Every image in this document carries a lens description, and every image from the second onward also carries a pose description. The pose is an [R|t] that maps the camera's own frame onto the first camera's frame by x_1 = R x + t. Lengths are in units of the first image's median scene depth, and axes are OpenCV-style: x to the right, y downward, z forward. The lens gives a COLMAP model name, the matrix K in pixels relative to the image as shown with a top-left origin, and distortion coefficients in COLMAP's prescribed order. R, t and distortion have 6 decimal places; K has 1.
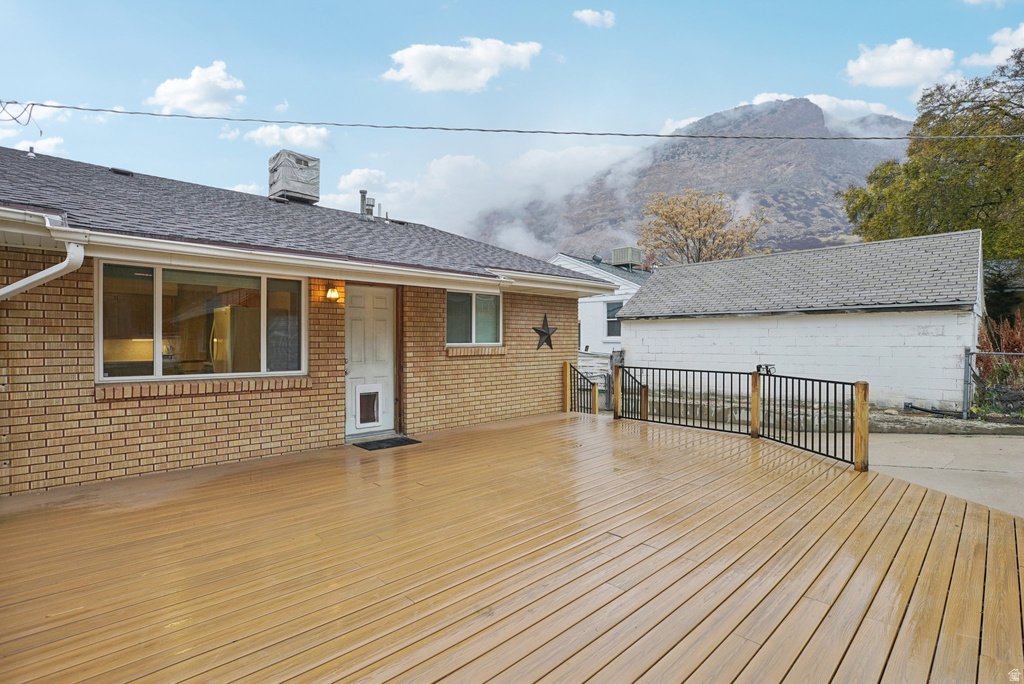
lens RADIAL K [[504.0, 0, 513.3], [0, 504.0, 336.9], [0, 0, 1]] dist [-0.001783, 0.000269]
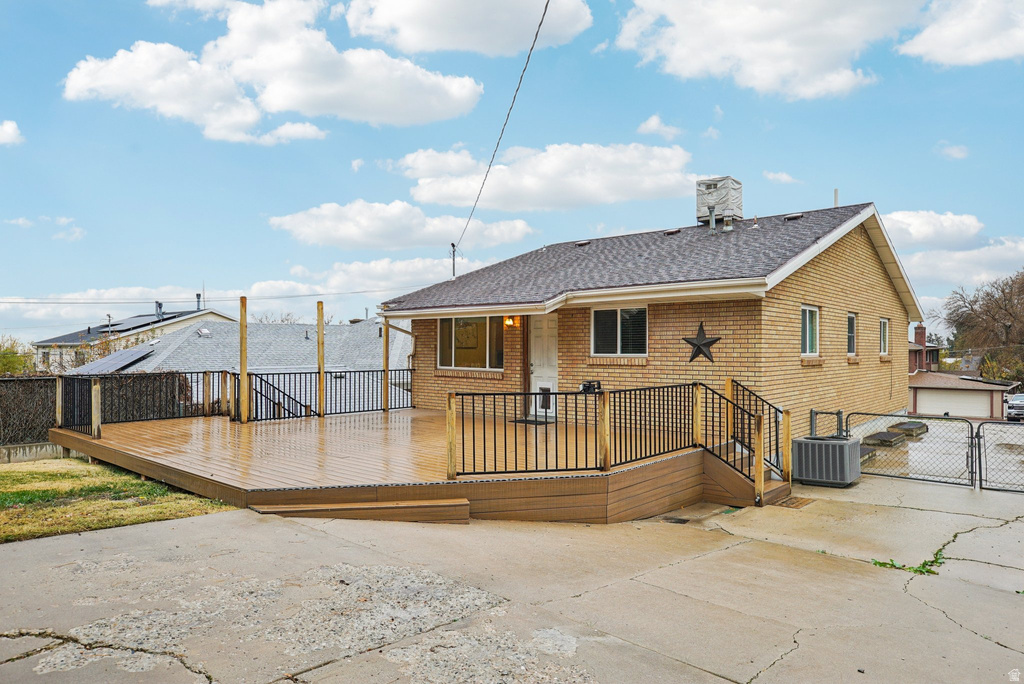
lens RADIAL K [[657.9, 0, 511.9], [0, 657.9, 339.0], [0, 0, 1]] dist [0.007381, 0.001667]
pose [[0.085776, -0.014916, -0.996203, 1.246181], [0.002699, 0.999888, -0.014739, 0.000087], [0.996311, -0.001425, 0.085806, 0.593910]]
